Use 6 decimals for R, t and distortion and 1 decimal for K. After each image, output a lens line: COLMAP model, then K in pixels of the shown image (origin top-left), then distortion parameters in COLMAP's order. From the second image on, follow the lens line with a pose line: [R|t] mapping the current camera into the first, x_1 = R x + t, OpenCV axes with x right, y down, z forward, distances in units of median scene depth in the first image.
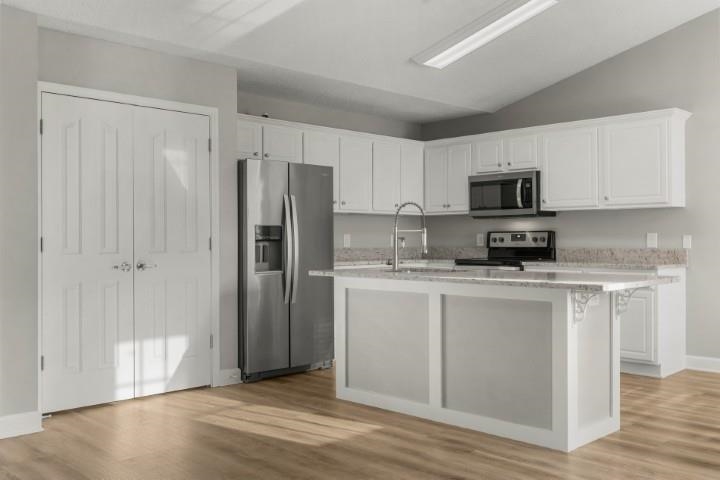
lens RADIAL K [[689.0, 0, 360.0], [0, 689.0, 240.0], [0, 0, 1]] dist [0.002685, 0.004747]
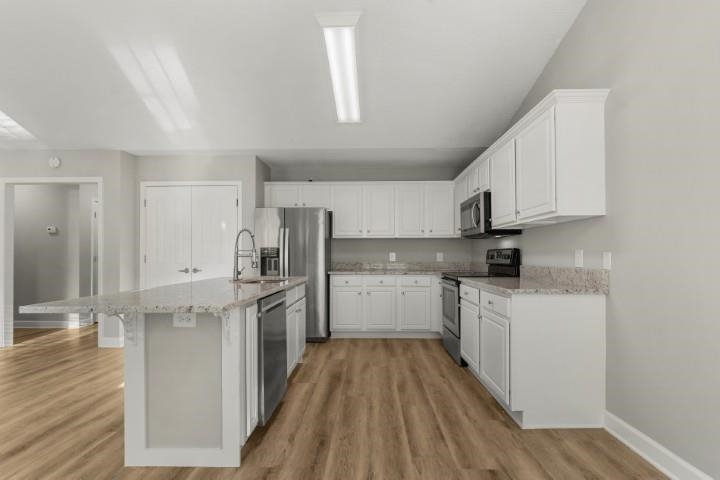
lens RADIAL K [[347.3, 0, 363.2], [0, 347.3, 253.2], [0, 0, 1]] dist [0.003226, 0.000570]
pose [[0.700945, -0.004510, -0.713201, 0.531091], [0.000390, 0.999982, -0.005941, -0.003254], [0.713216, 0.003886, 0.700934, 0.514327]]
